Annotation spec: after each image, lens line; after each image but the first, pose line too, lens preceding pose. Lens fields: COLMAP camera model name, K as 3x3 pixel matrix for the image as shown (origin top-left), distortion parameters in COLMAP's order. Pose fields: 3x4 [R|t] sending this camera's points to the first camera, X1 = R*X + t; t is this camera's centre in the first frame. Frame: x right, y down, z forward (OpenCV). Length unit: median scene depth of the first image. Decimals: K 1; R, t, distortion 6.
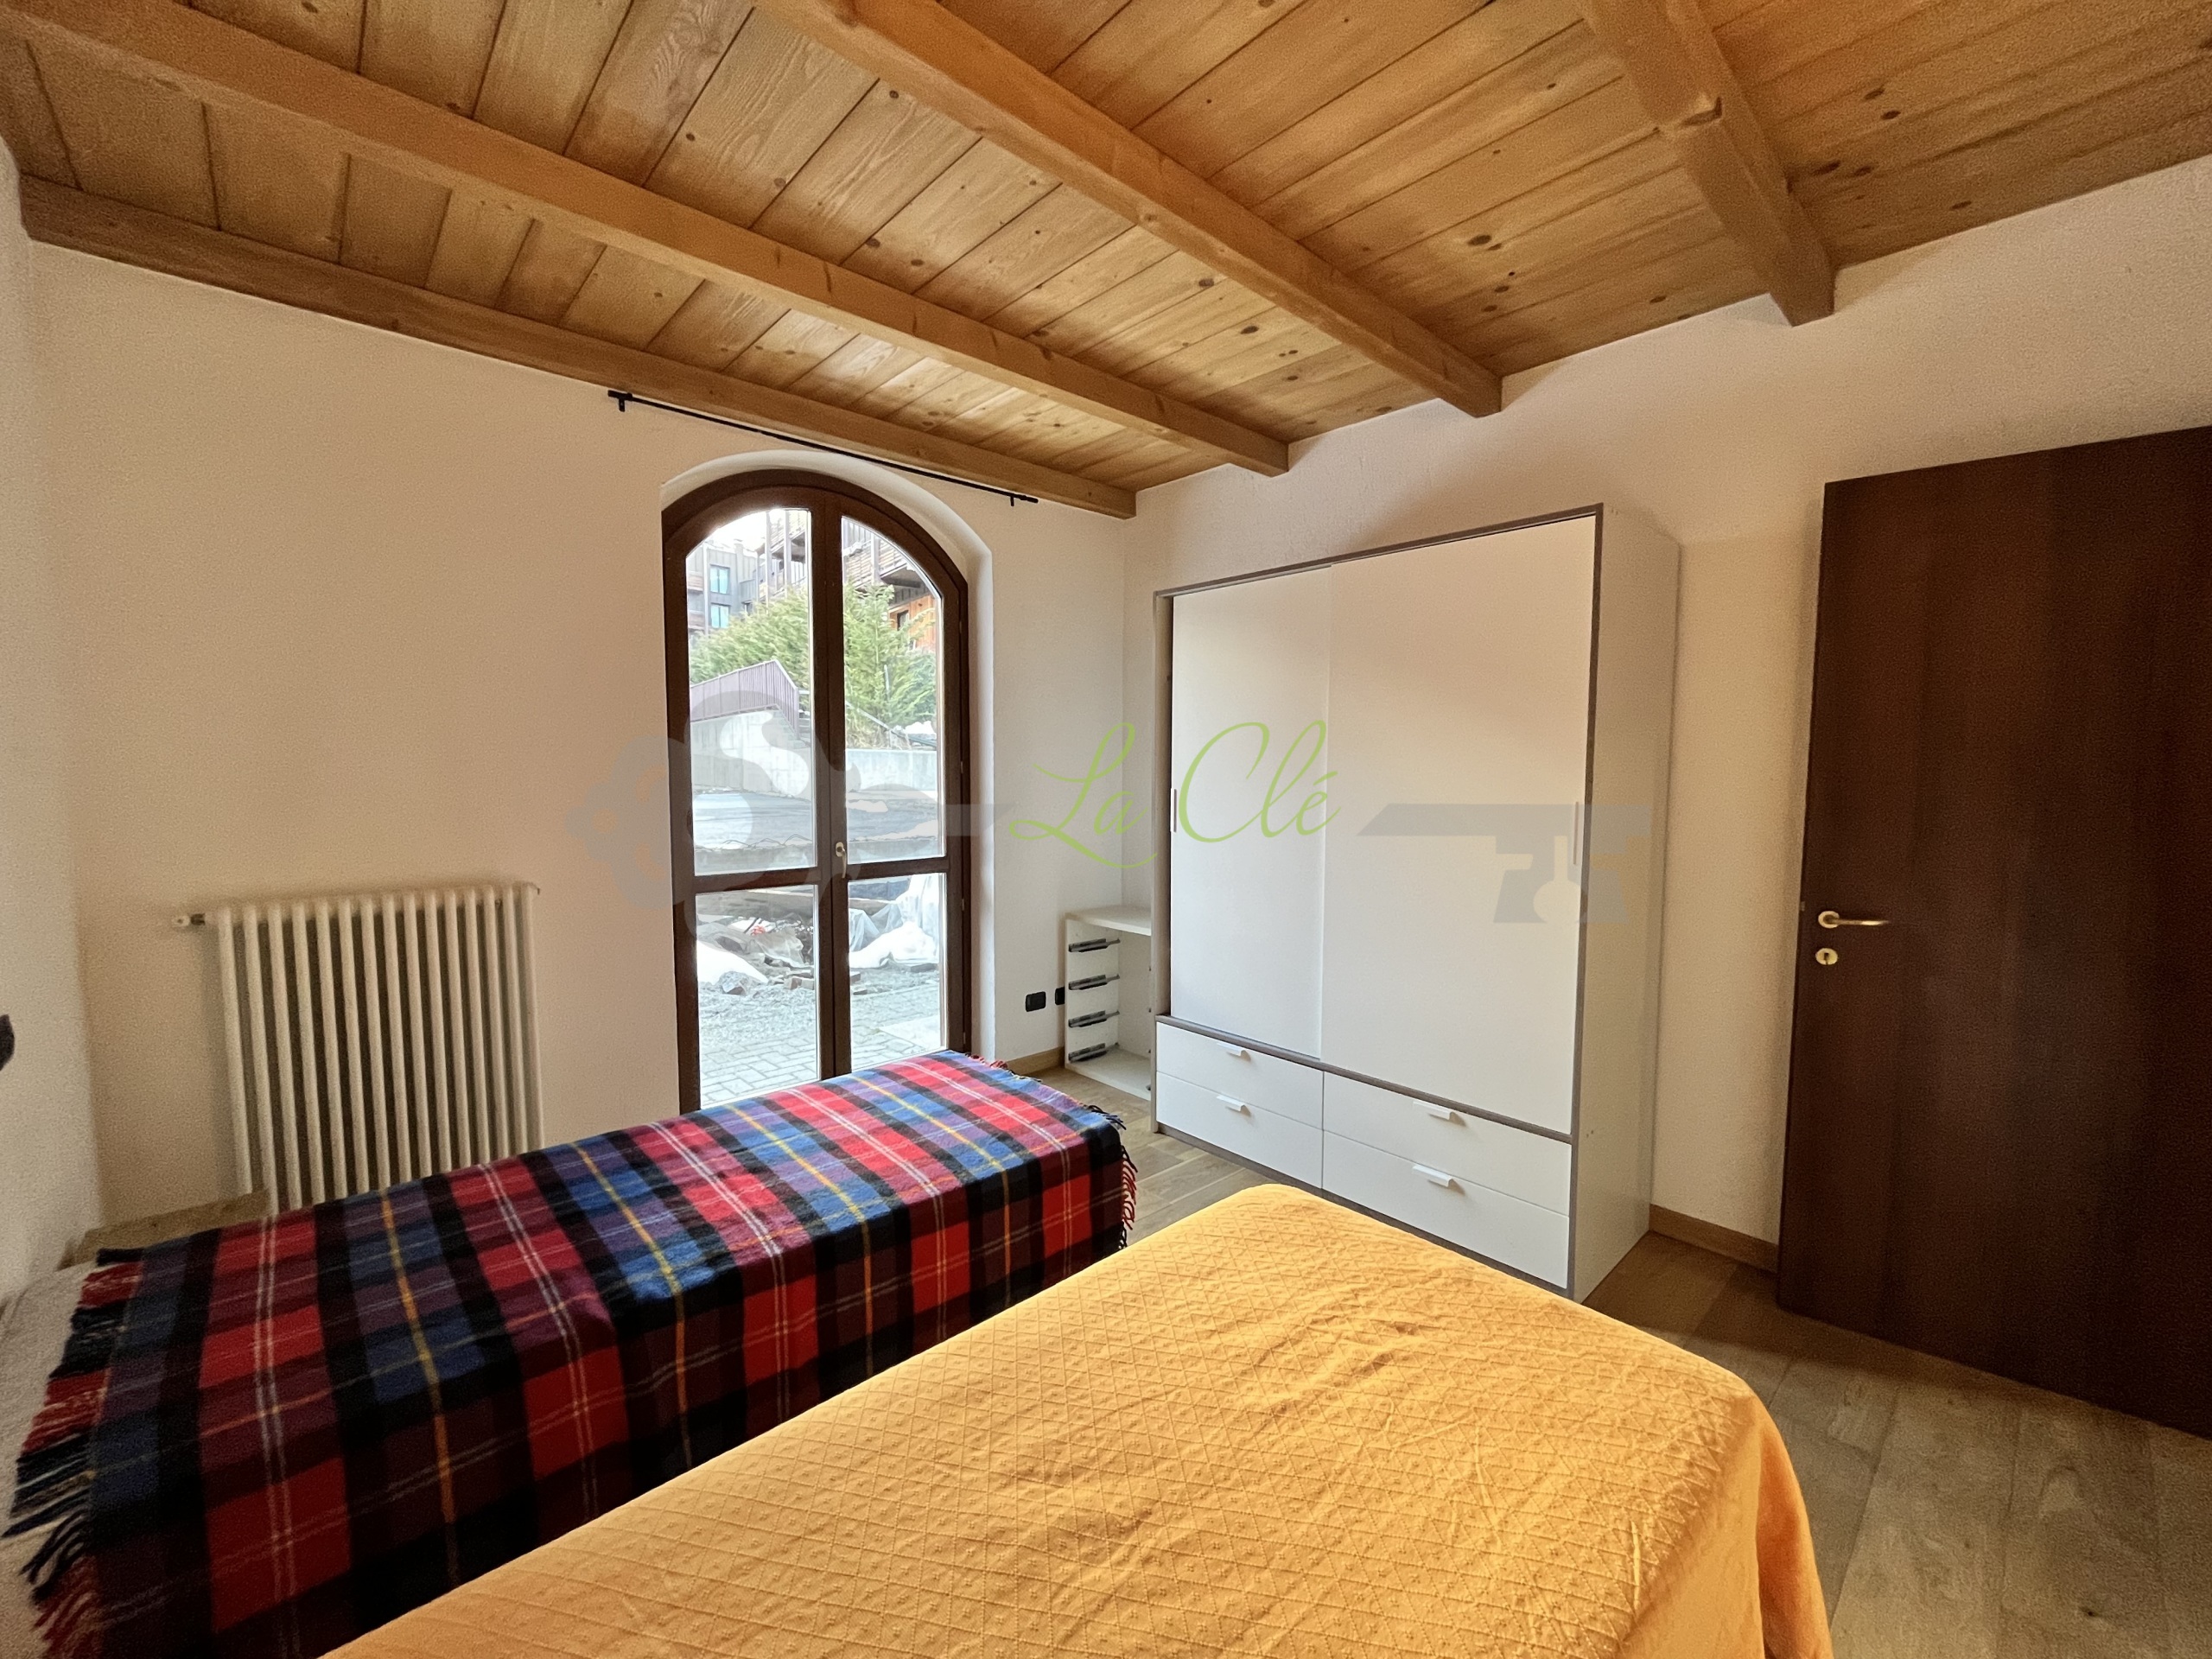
lens RADIAL K [[893.4, 0, 1103.6], [0, 893.4, 831.9], [0, 0, 1]] dist [-0.001925, 0.000333]
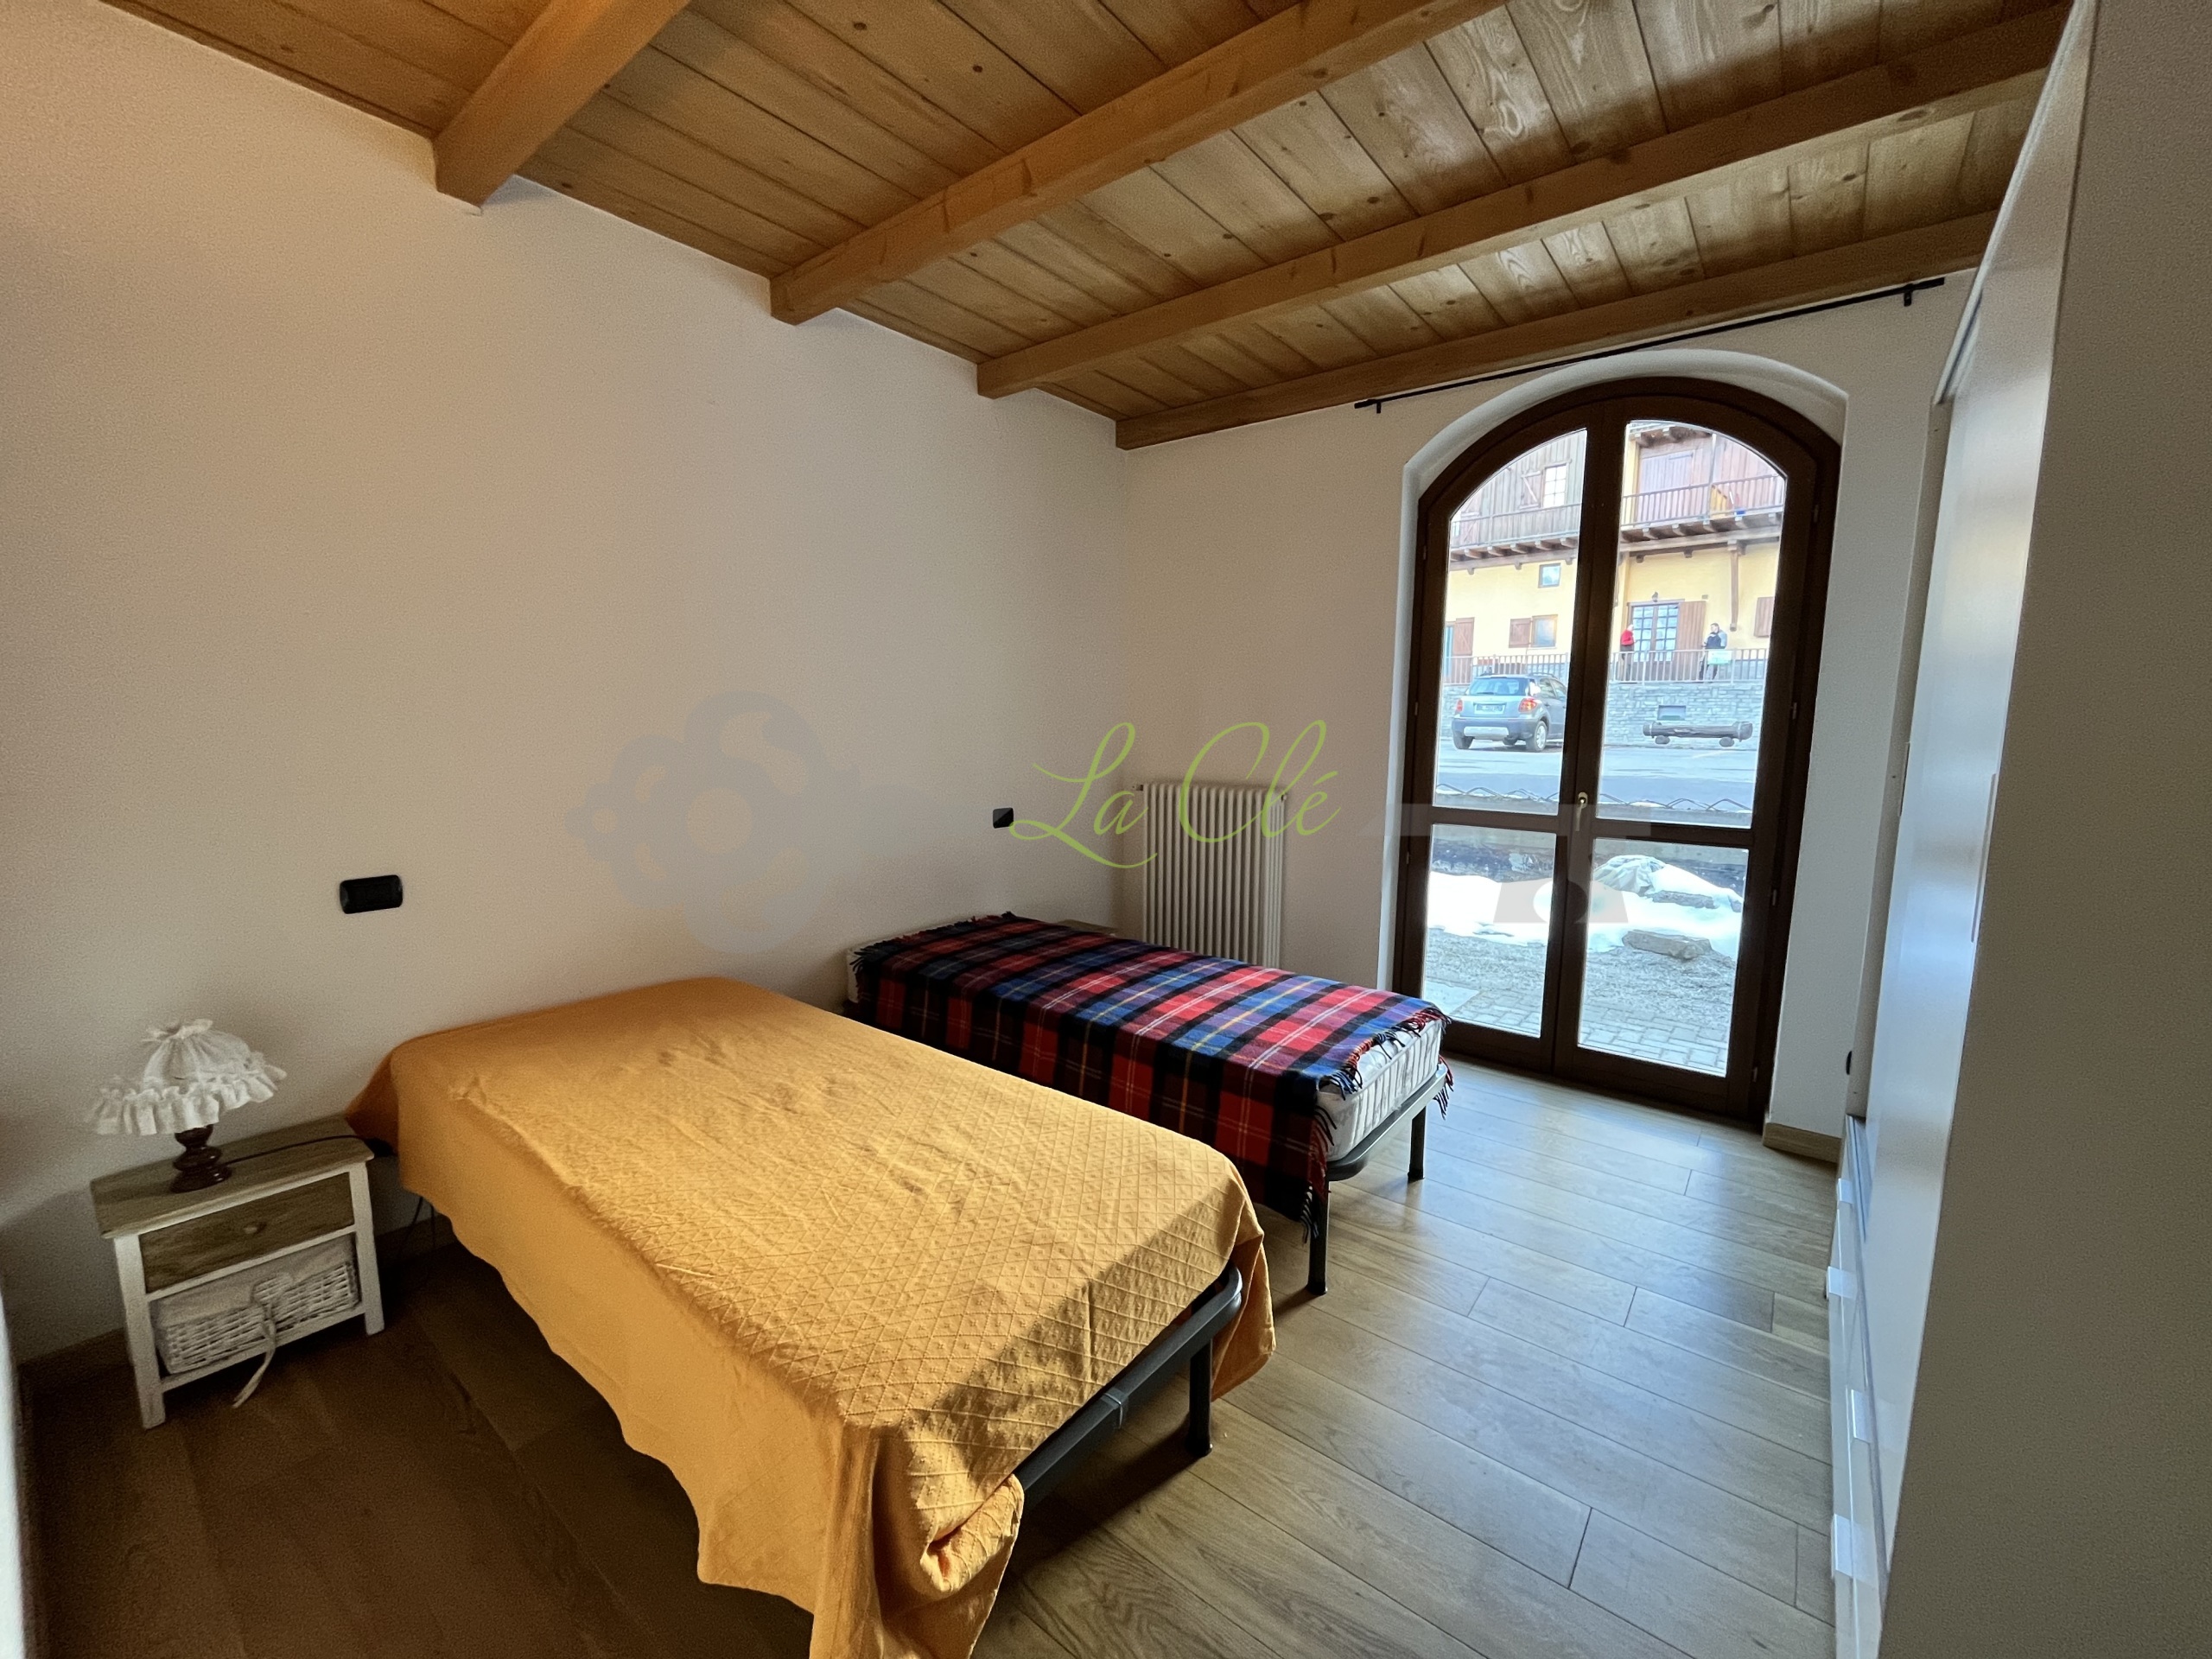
lens RADIAL K [[893.4, 0, 1104.5], [0, 893.4, 830.6], [0, 0, 1]] dist [-0.001925, 0.000333]
pose [[0.159517, 0.126705, -0.979030, 0.909568], [-0.081626, 0.990026, 0.114828, -0.024968], [0.983815, 0.061597, 0.168269, 0.635068]]
